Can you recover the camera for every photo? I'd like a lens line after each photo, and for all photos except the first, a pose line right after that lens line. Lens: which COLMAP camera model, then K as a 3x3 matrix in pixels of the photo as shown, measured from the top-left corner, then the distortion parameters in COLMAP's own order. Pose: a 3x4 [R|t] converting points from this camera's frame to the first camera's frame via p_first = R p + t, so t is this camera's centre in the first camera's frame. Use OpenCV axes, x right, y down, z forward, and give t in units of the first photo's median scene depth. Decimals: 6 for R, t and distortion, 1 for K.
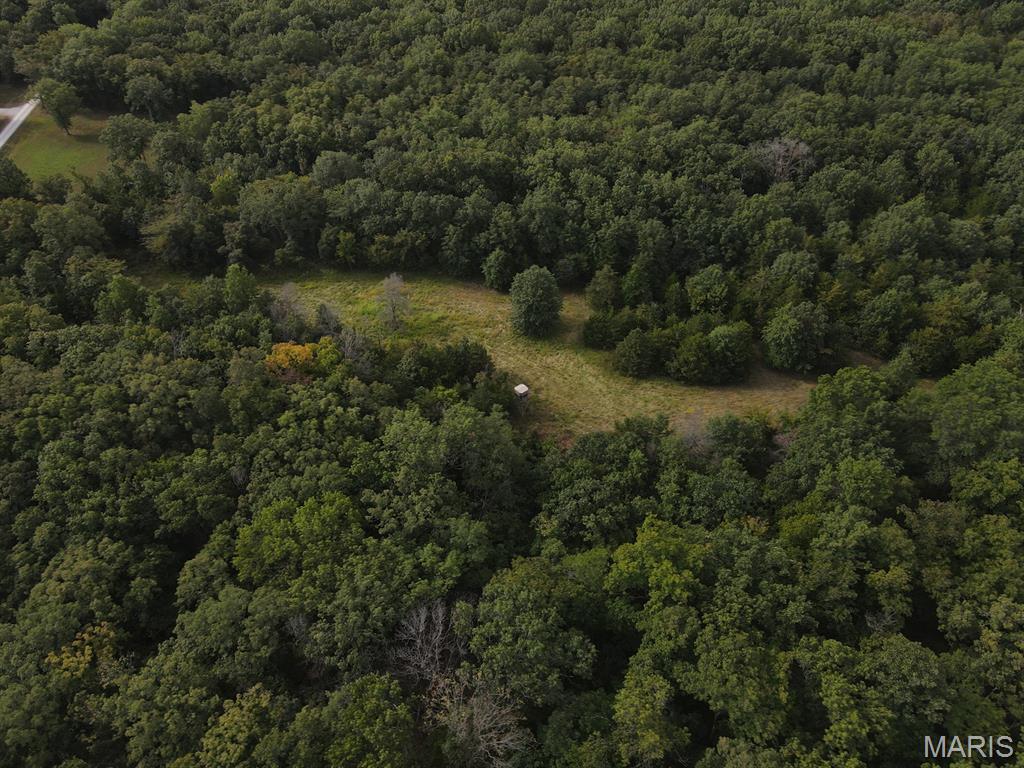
lens RADIAL K [[710.4, 0, 512.0], [0, 710.4, 384.0], [0, 0, 1]] dist [0.009156, -0.002150]
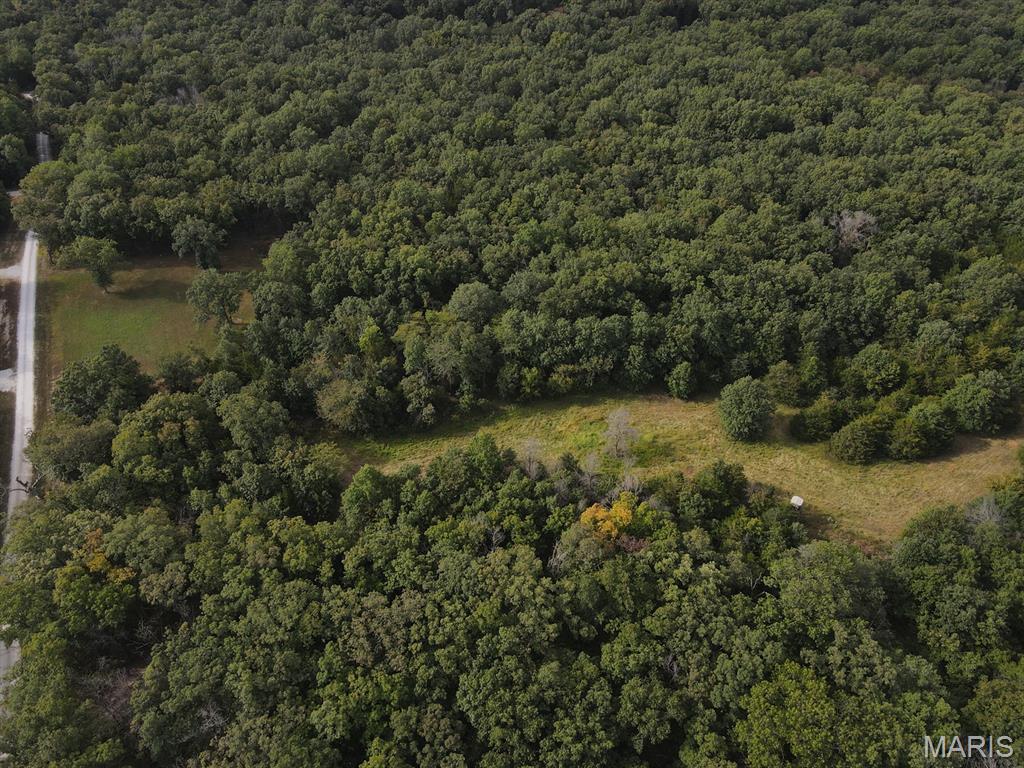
lens RADIAL K [[710.4, 0, 512.0], [0, 710.4, 384.0], [0, 0, 1]] dist [0.009156, -0.002150]
pose [[0.960762, -0.179660, 0.211326, -0.480689], [0.183867, 0.982951, -0.000262, -0.198492], [-0.207676, 0.039108, 0.977416, 0.021833]]
